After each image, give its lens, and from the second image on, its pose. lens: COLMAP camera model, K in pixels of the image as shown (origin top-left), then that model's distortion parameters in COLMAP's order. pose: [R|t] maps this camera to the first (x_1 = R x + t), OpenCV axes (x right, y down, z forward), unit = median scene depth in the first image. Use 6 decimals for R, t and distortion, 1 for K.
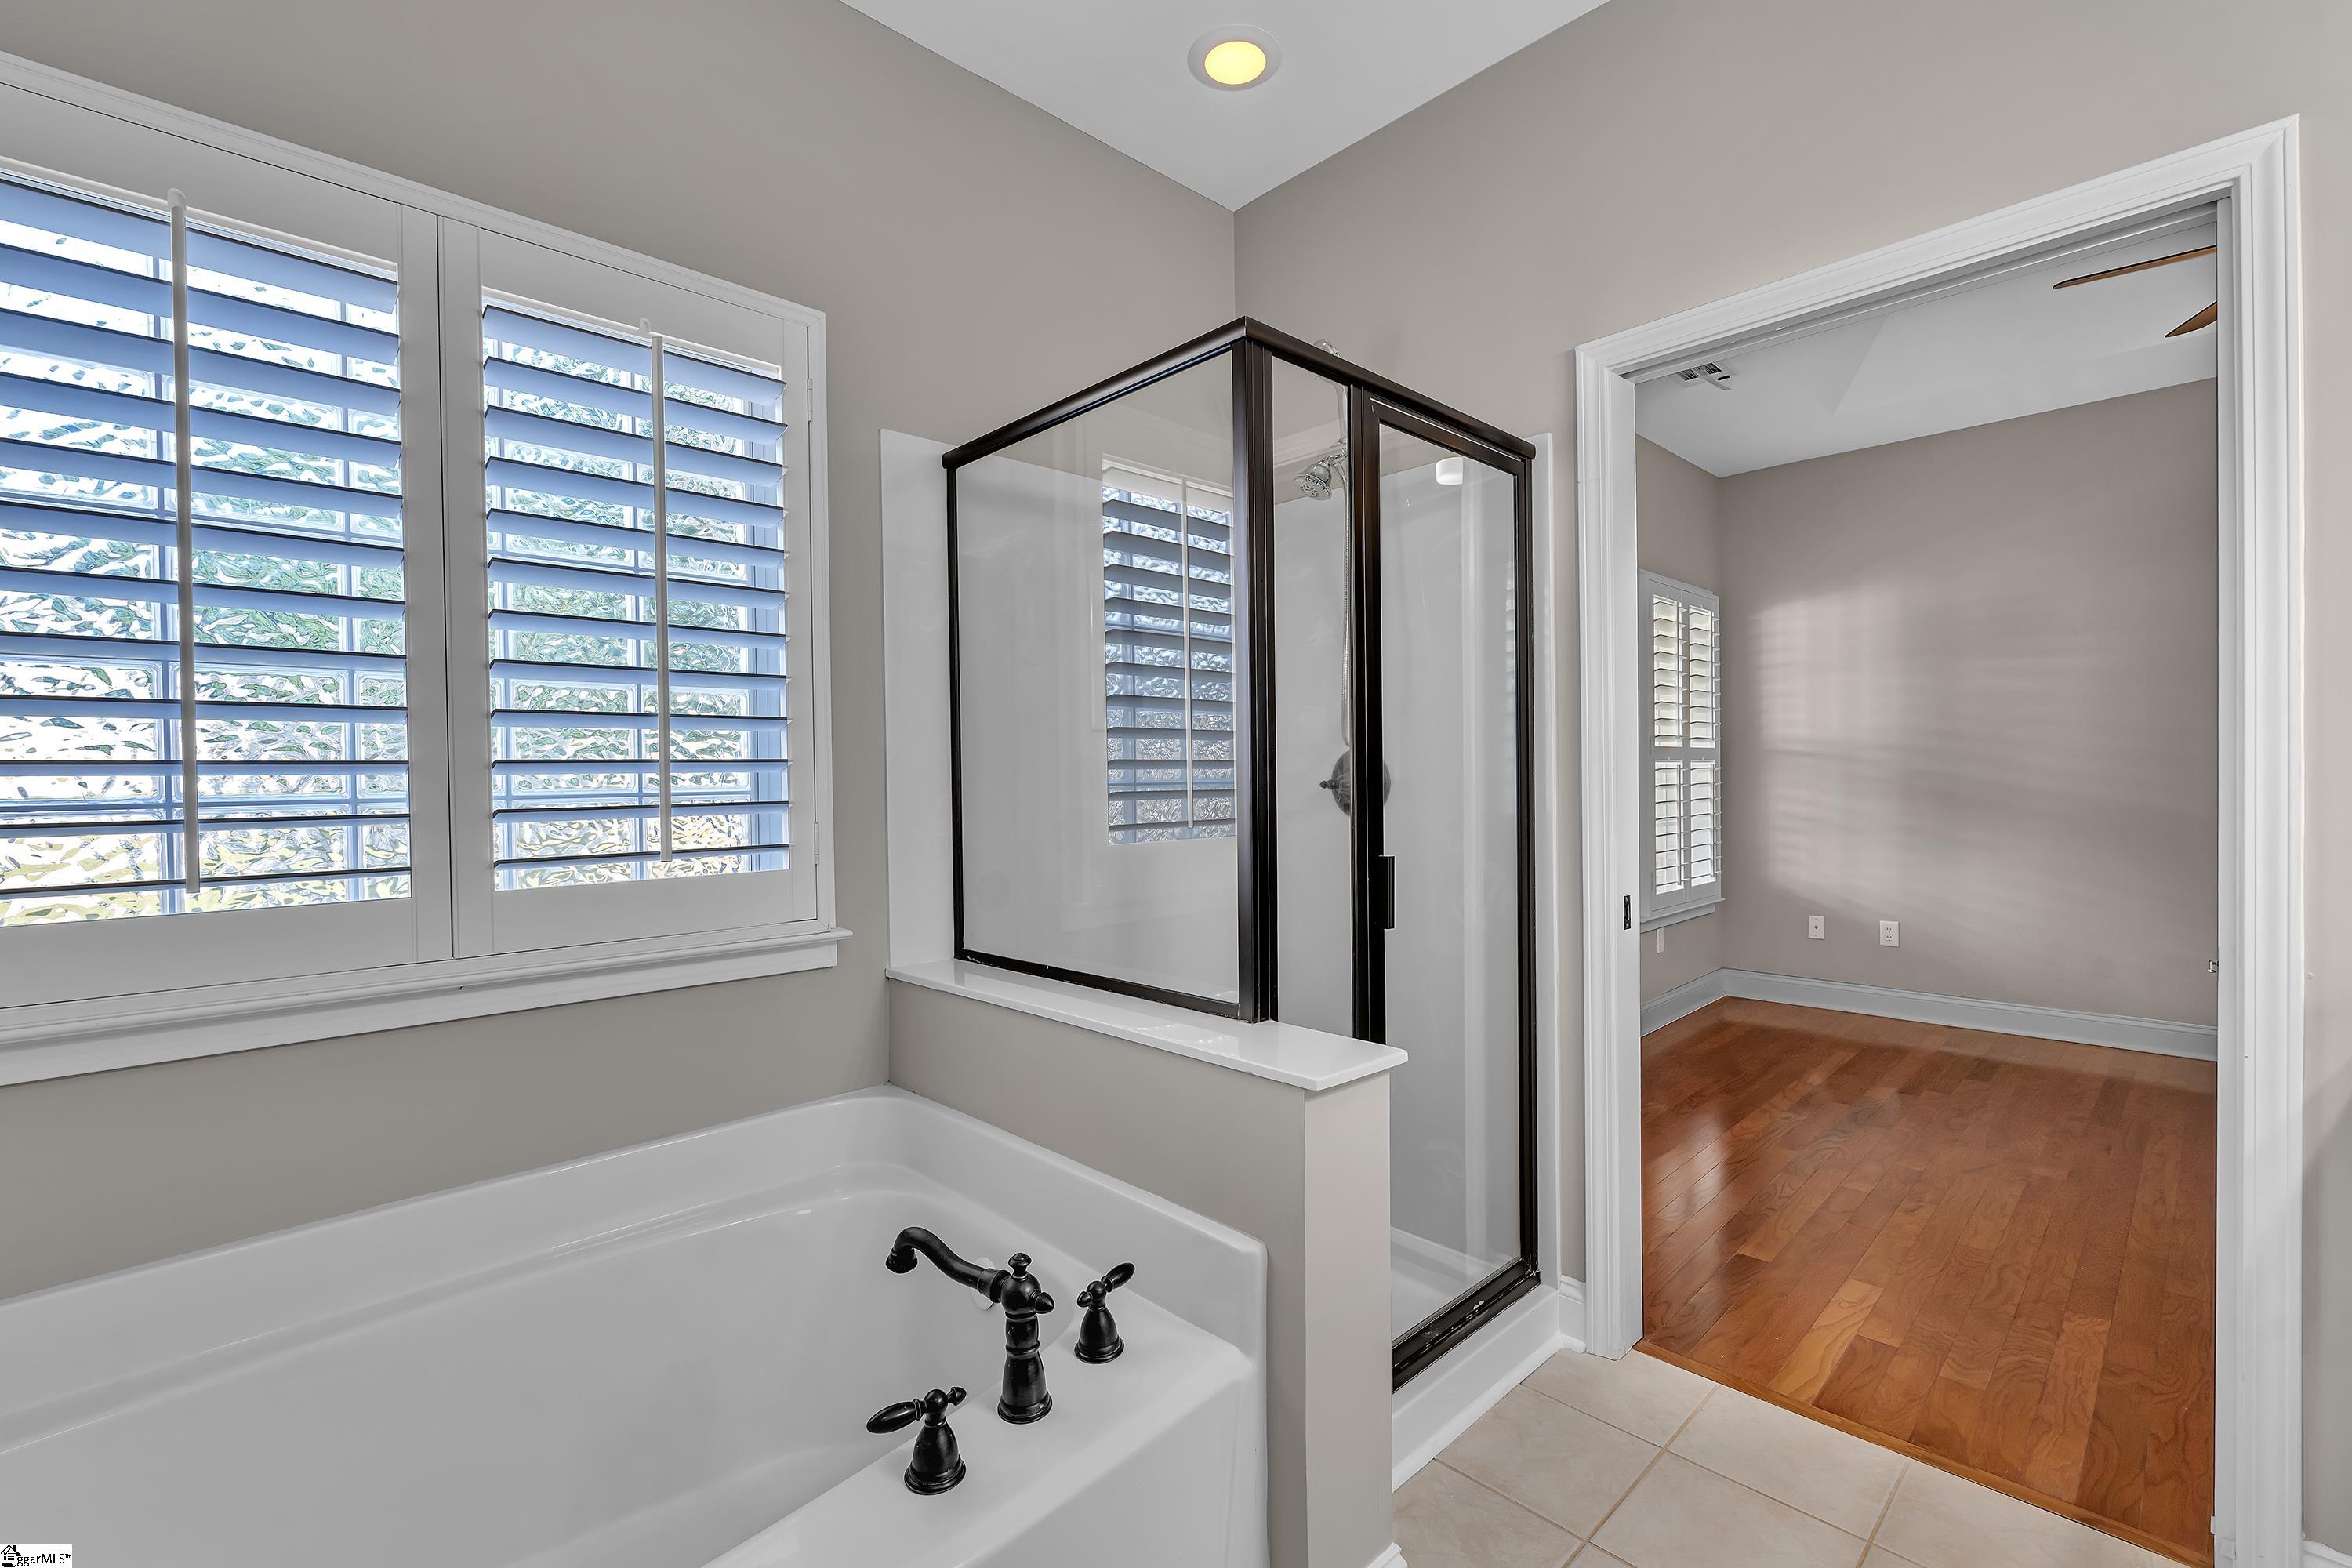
lens RADIAL K [[1028.1, 0, 1175.0], [0, 1028.1, 788.1], [0, 0, 1]] dist [-0.007247, 0.000068]
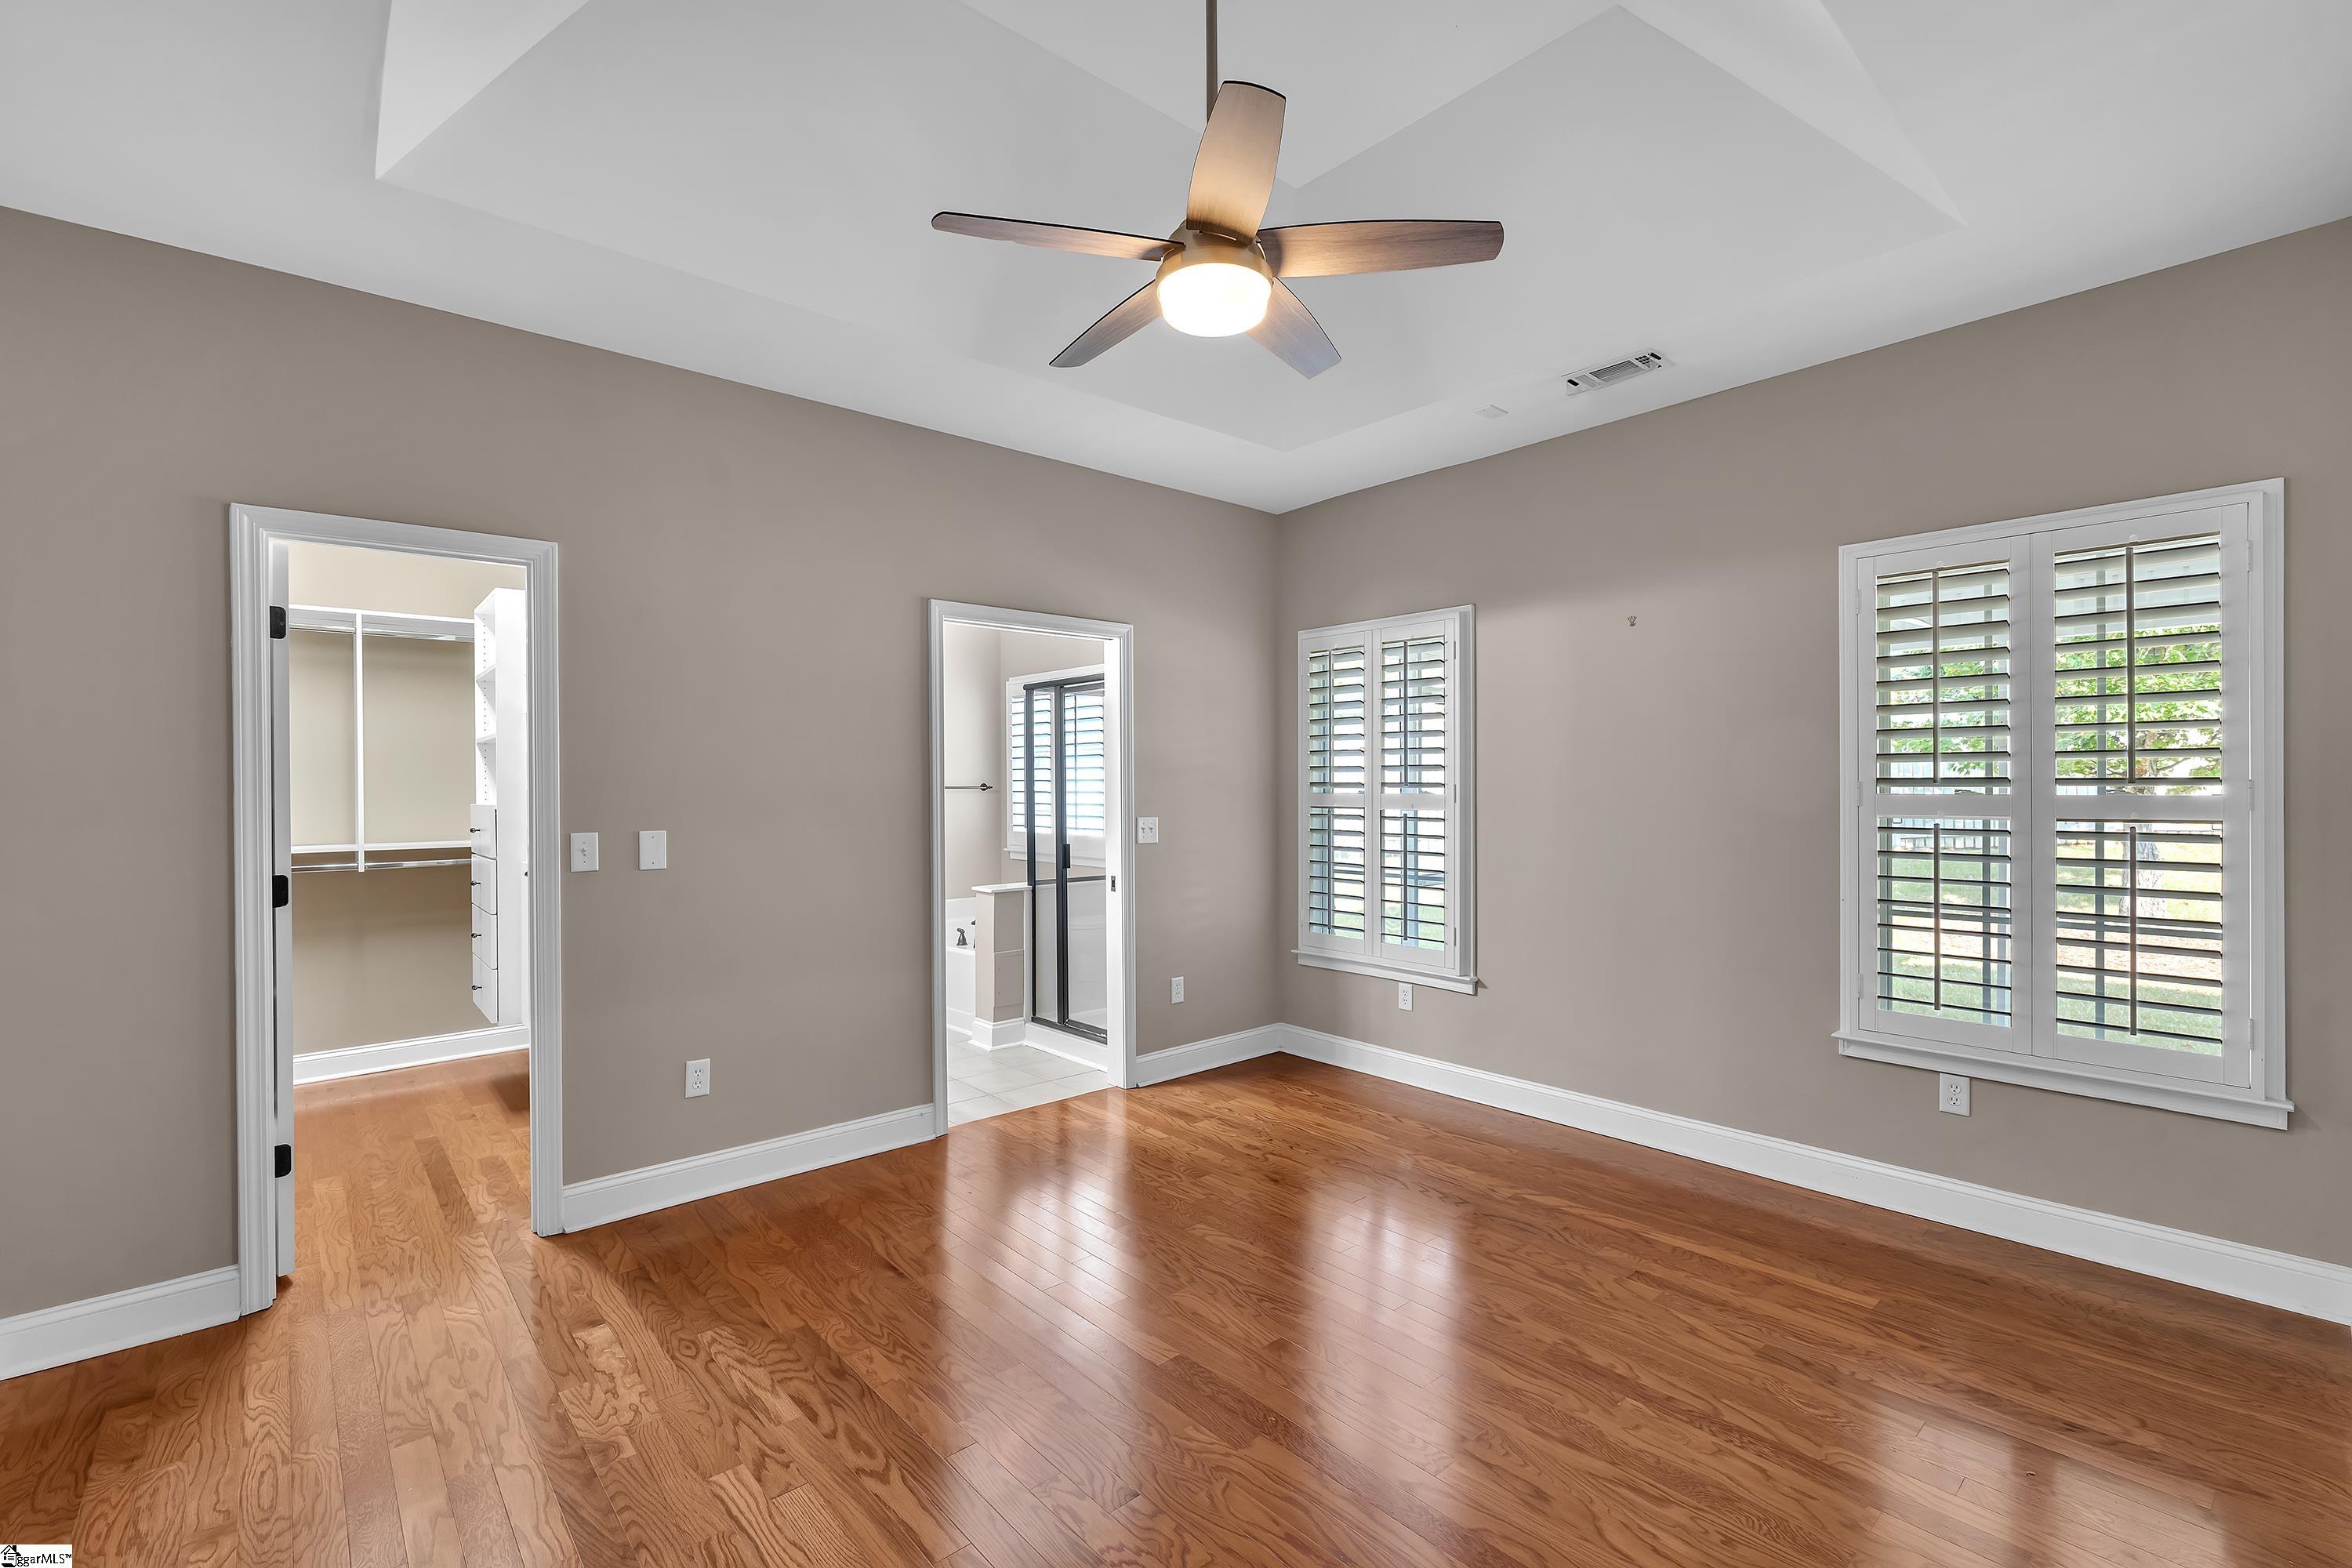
lens RADIAL K [[1028.1, 0, 1175.0], [0, 1028.1, 788.1], [0, 0, 1]] dist [-0.007247, 0.000068]
pose [[-0.052725, 0.016979, -0.998465, 2.942554], [-0.006438, 0.999829, 0.017342, -0.133922], [0.998588, 0.007342, -0.052606, 1.398356]]
